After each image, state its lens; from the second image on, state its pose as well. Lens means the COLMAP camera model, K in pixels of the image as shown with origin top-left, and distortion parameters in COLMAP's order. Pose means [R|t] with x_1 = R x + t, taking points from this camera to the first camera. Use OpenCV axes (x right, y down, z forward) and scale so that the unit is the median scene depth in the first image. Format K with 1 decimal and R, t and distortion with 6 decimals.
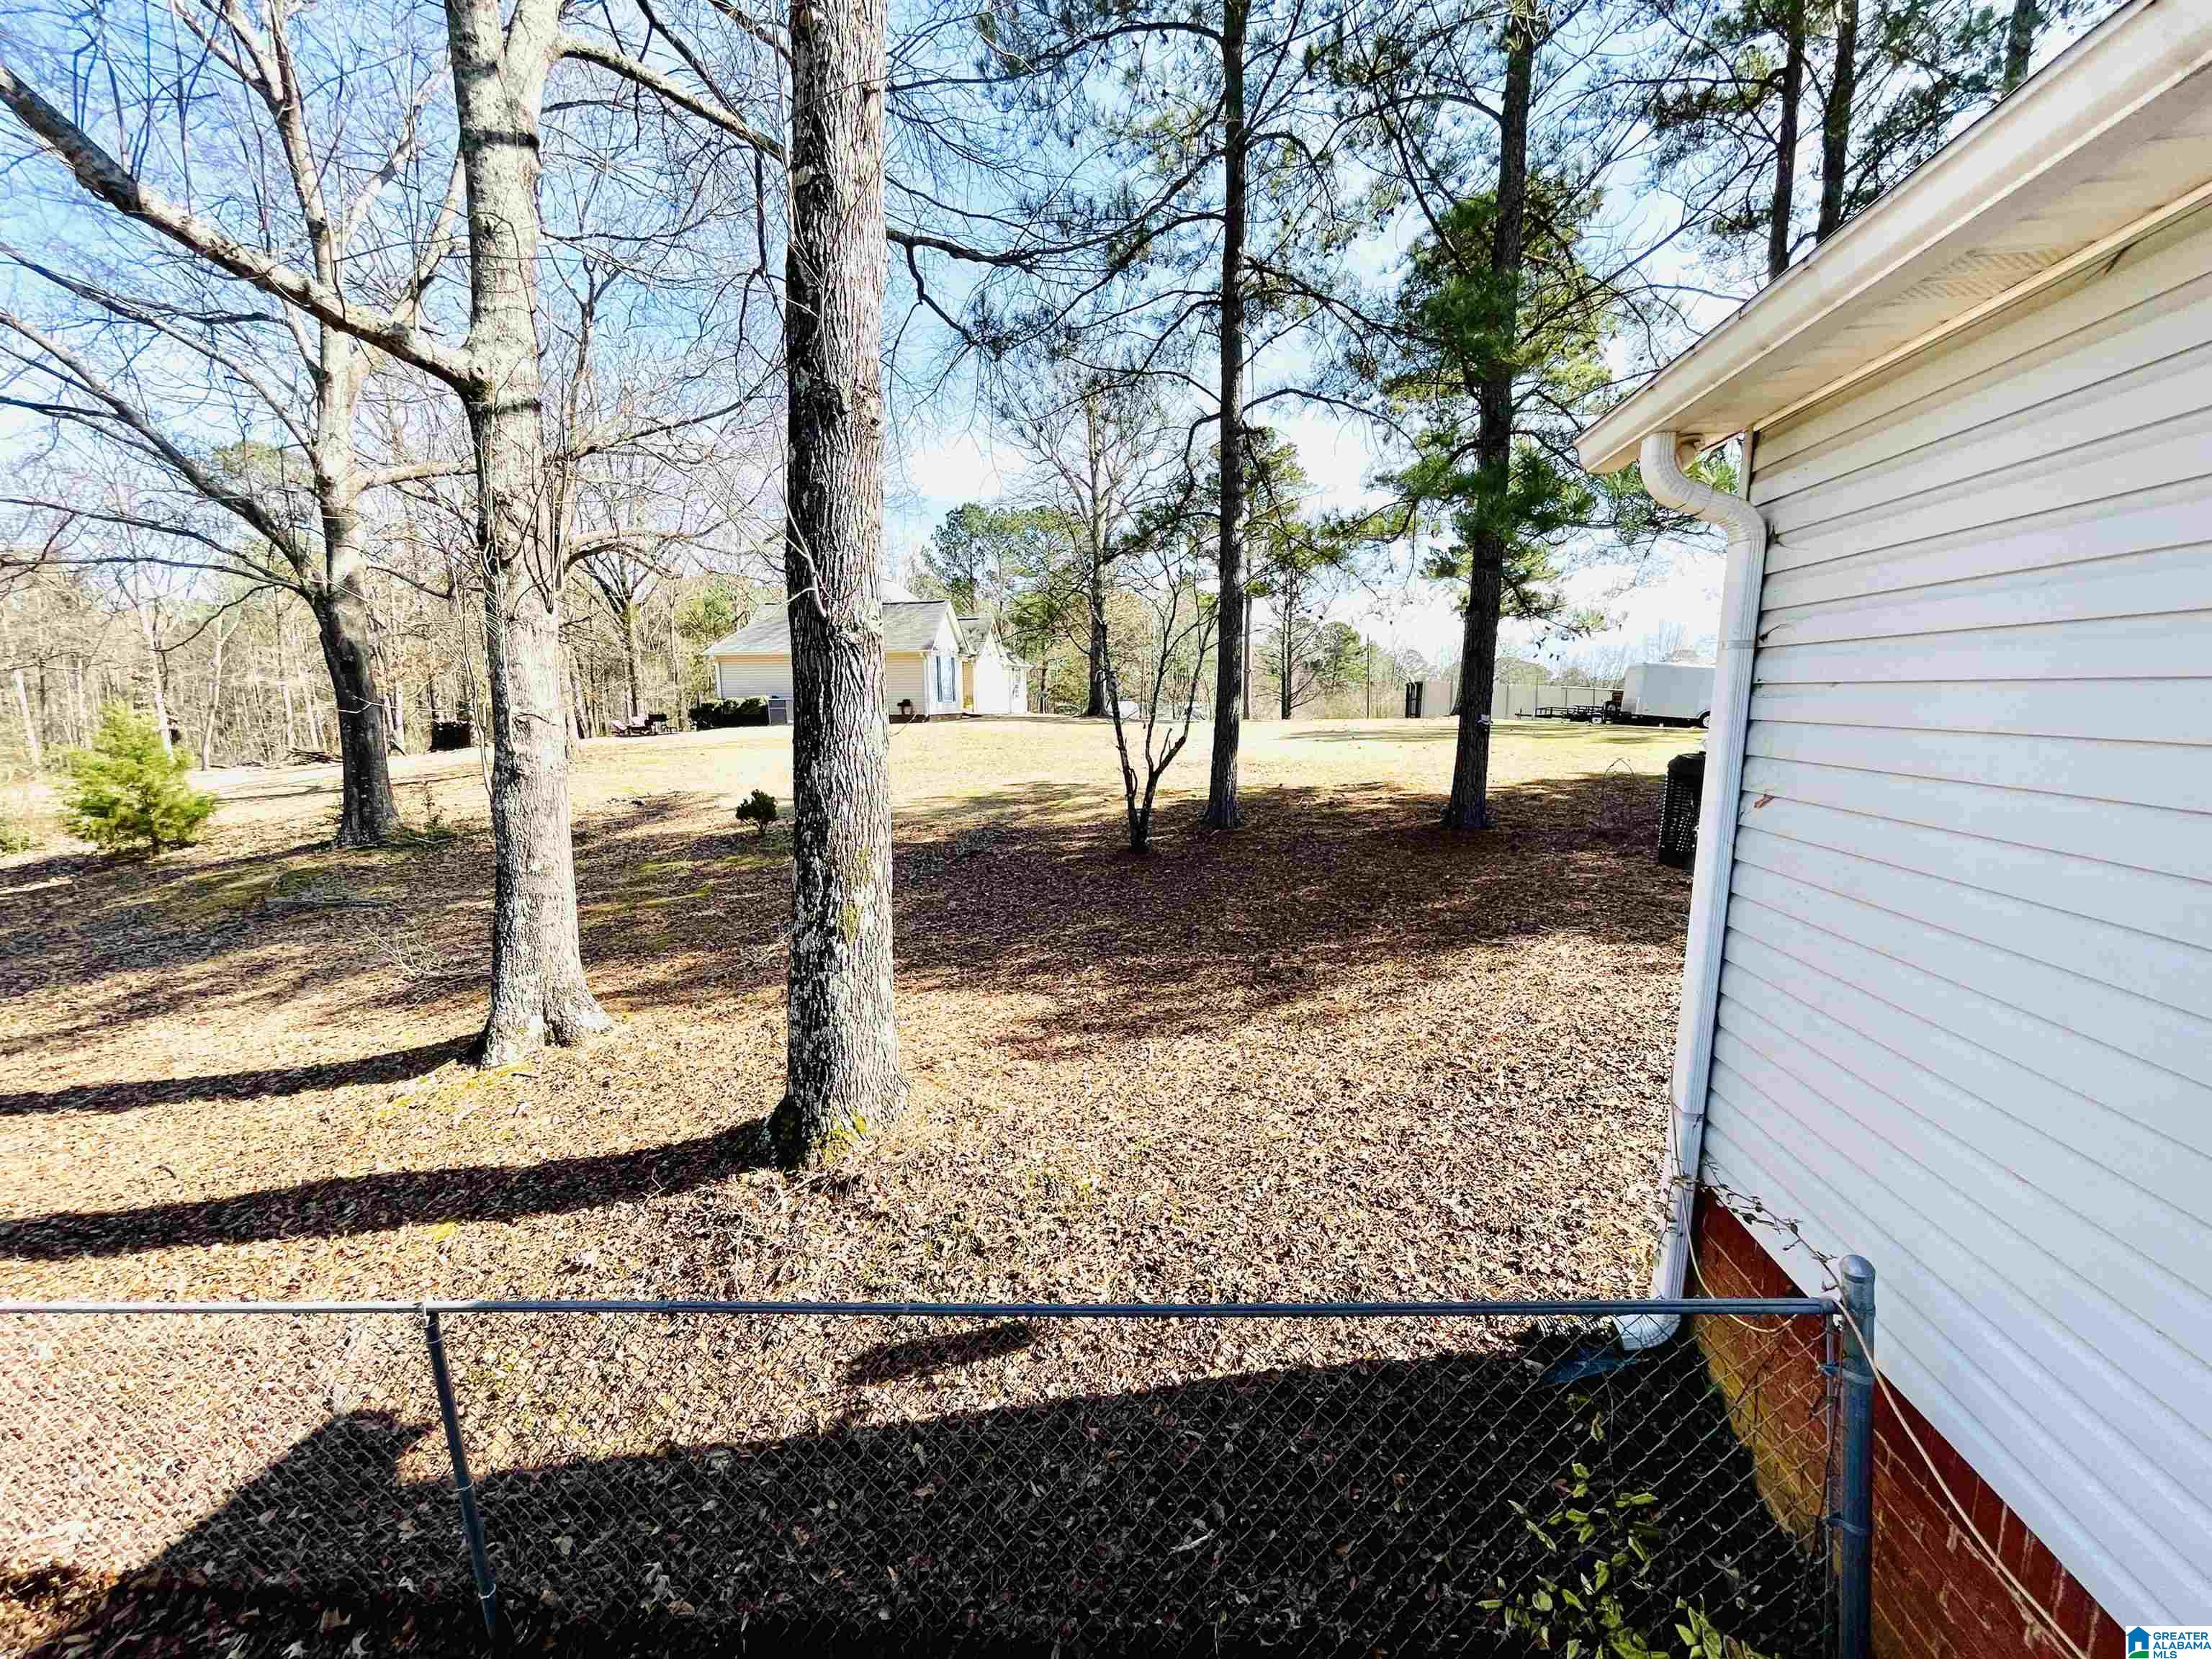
lens RADIAL K [[892.0, 0, 1094.5], [0, 892.0, 829.3], [0, 0, 1]] dist [-0.003017, 0.001106]
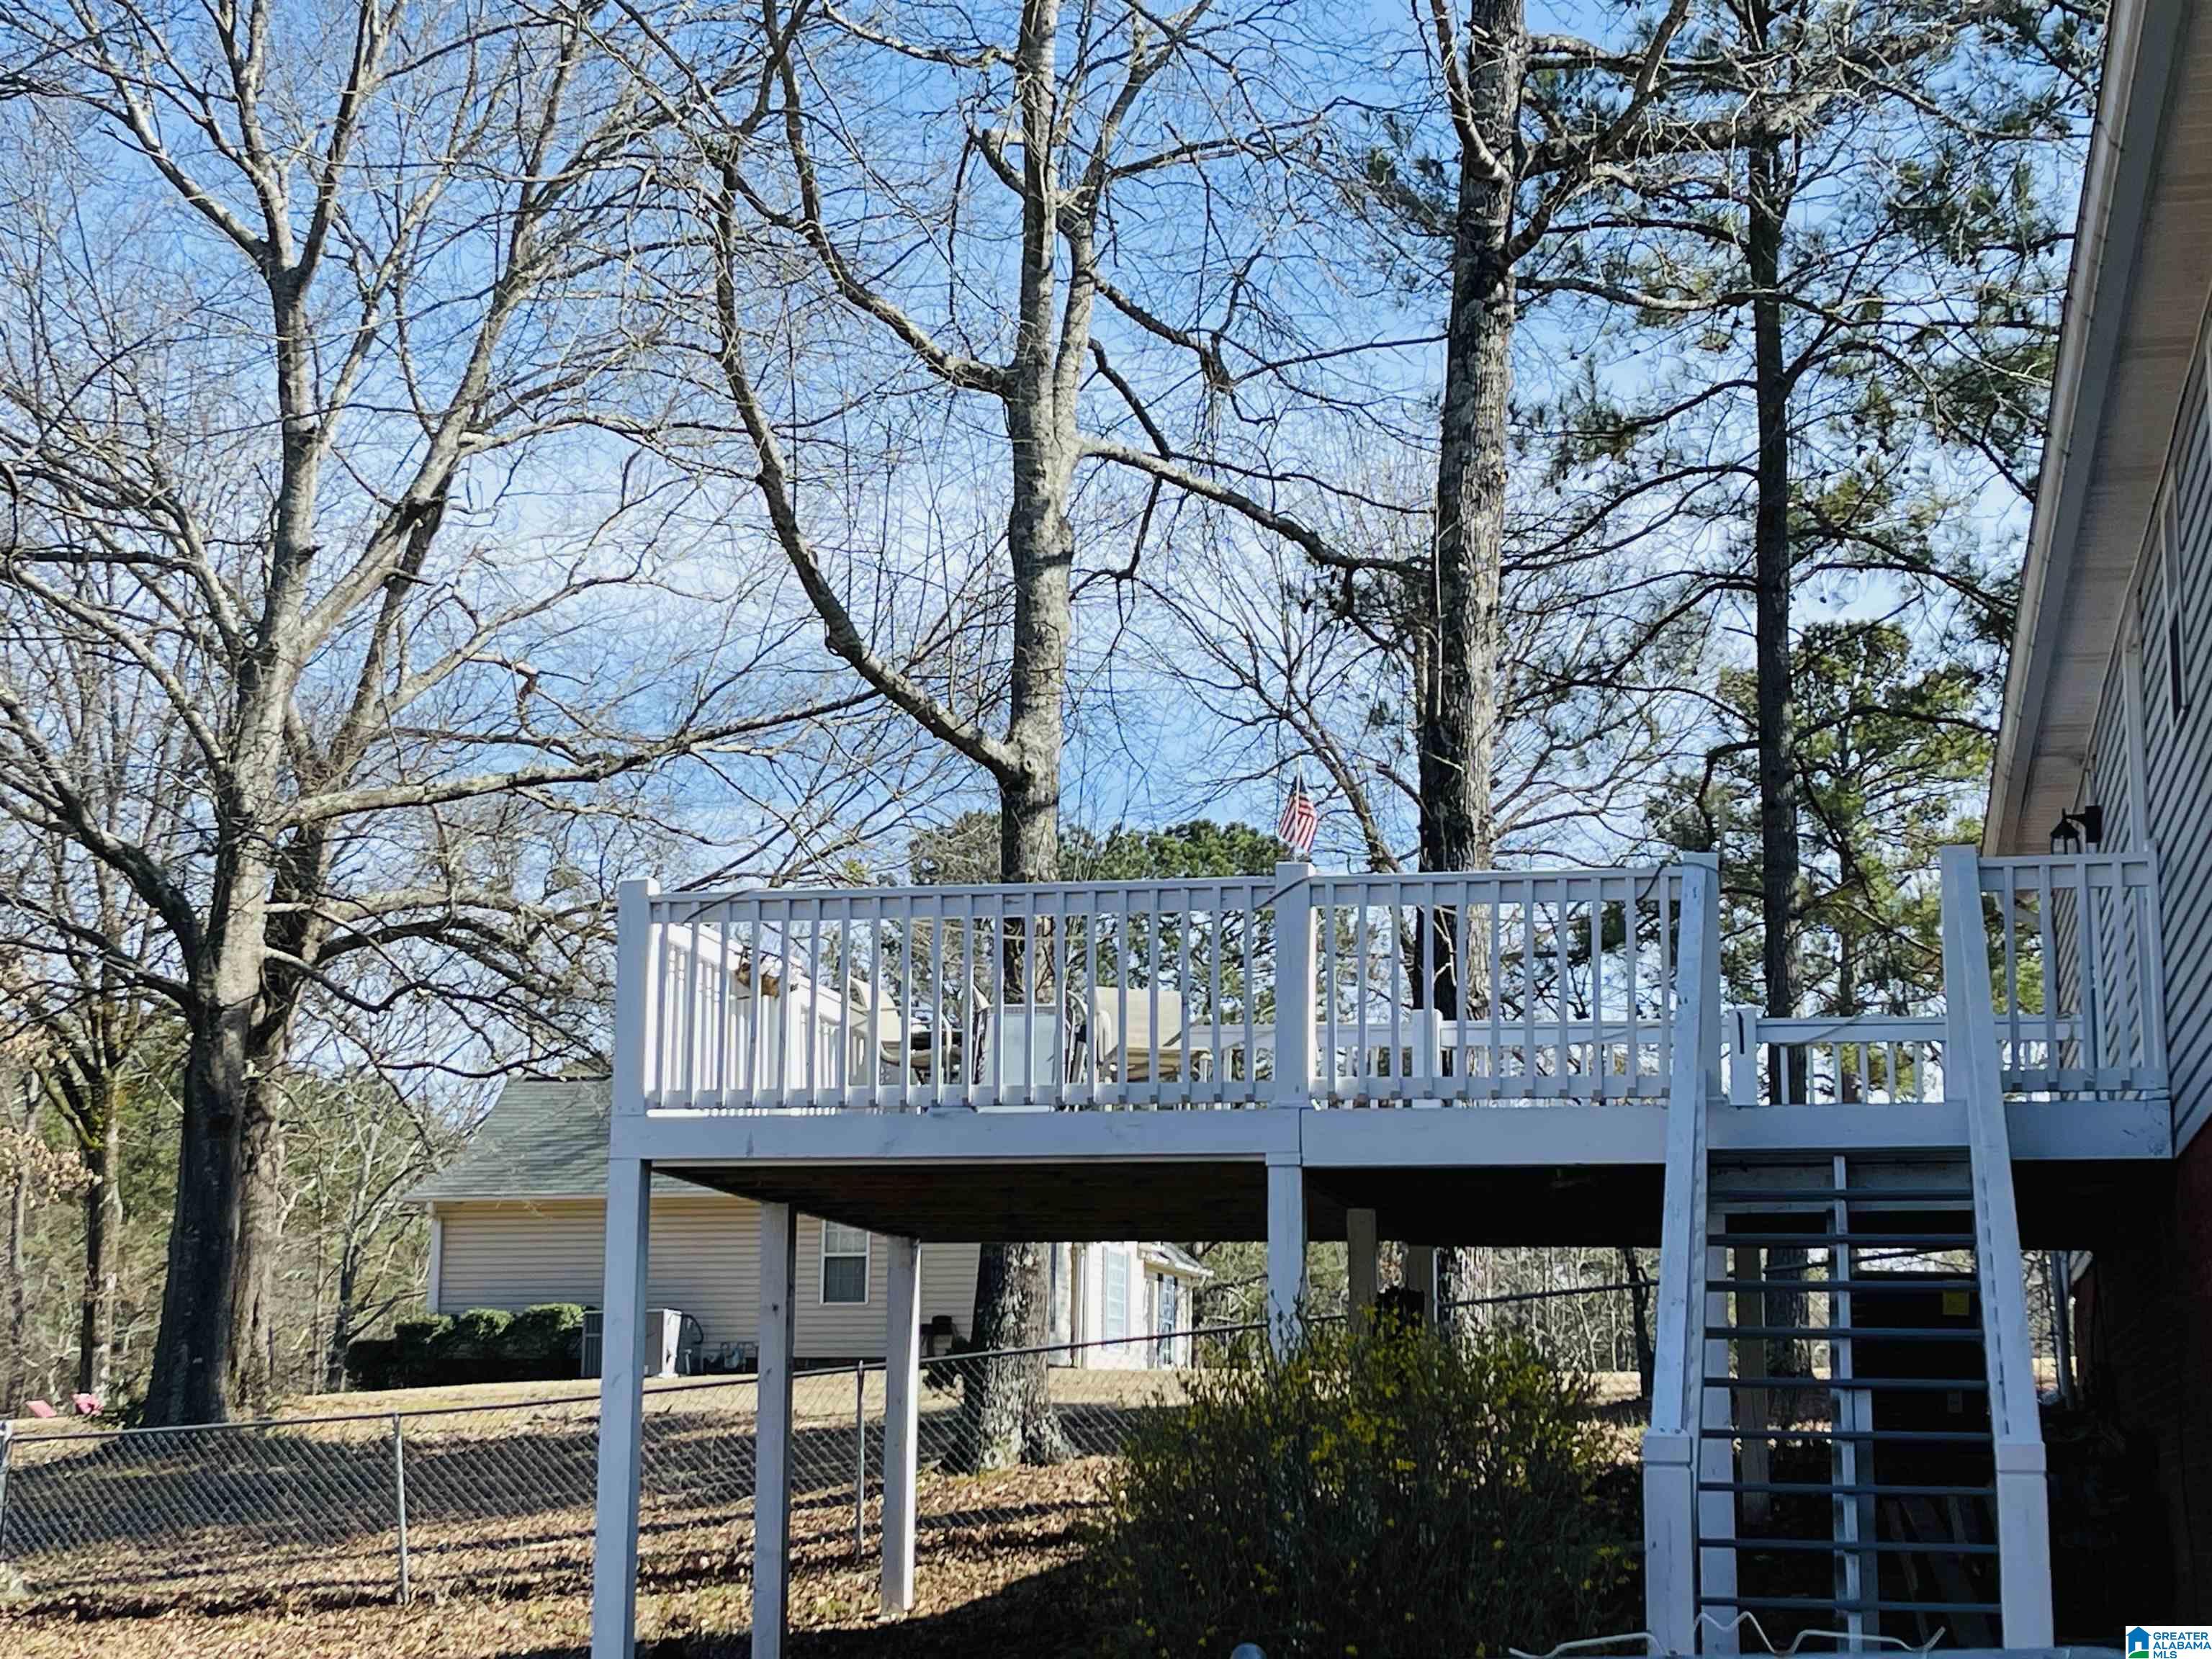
lens RADIAL K [[3586.5, 0, 1110.6], [0, 3586.5, 837.0], [0, 0, 1]] dist [0.079669, 0.000000]
pose [[0.998981, 0.011016, -0.043758, -0.379185], [-0.024870, 0.943570, -0.330238, 0.835075], [0.037651, 0.330990, 0.942883, -2.586284]]
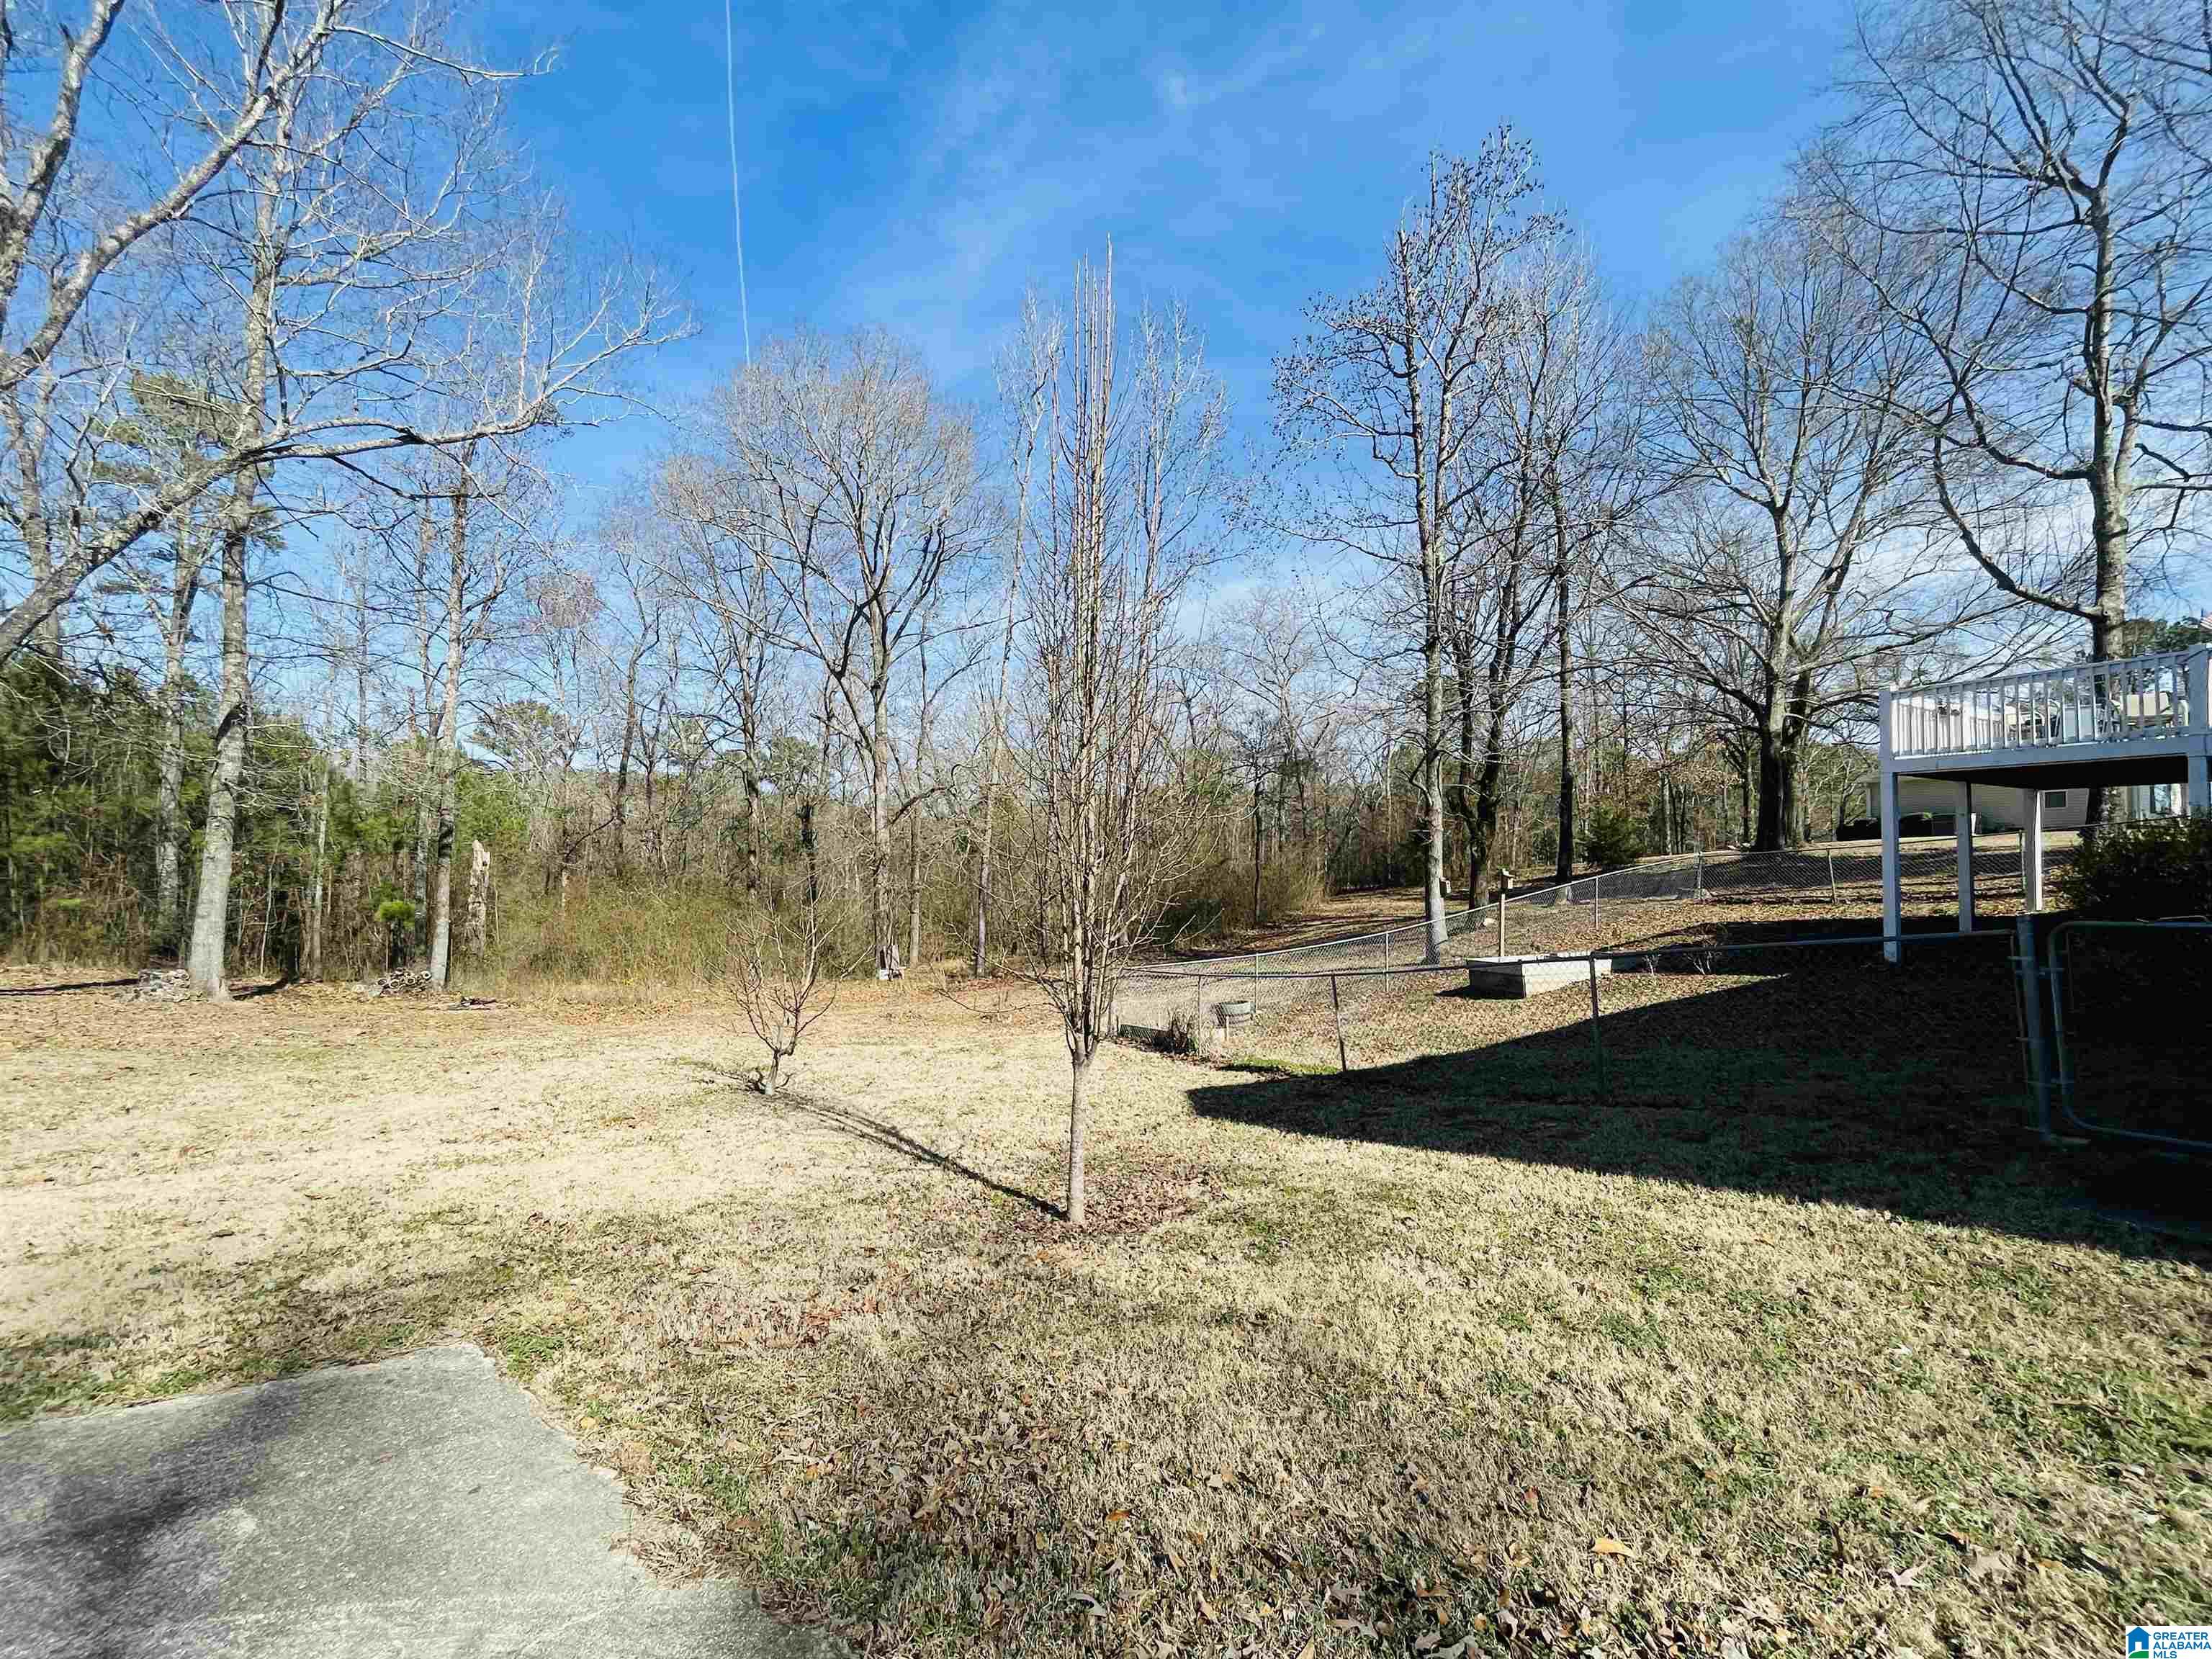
lens RADIAL K [[892.0, 0, 1097.3], [0, 892.0, 837.9], [0, 0, 1]] dist [-0.003017, 0.001106]
pose [[0.574324, -0.008846, -0.818581, -0.216252], [-0.140346, 0.984073, -0.109102, 0.848564], [0.806508, 0.177545, 0.563935, -2.730863]]
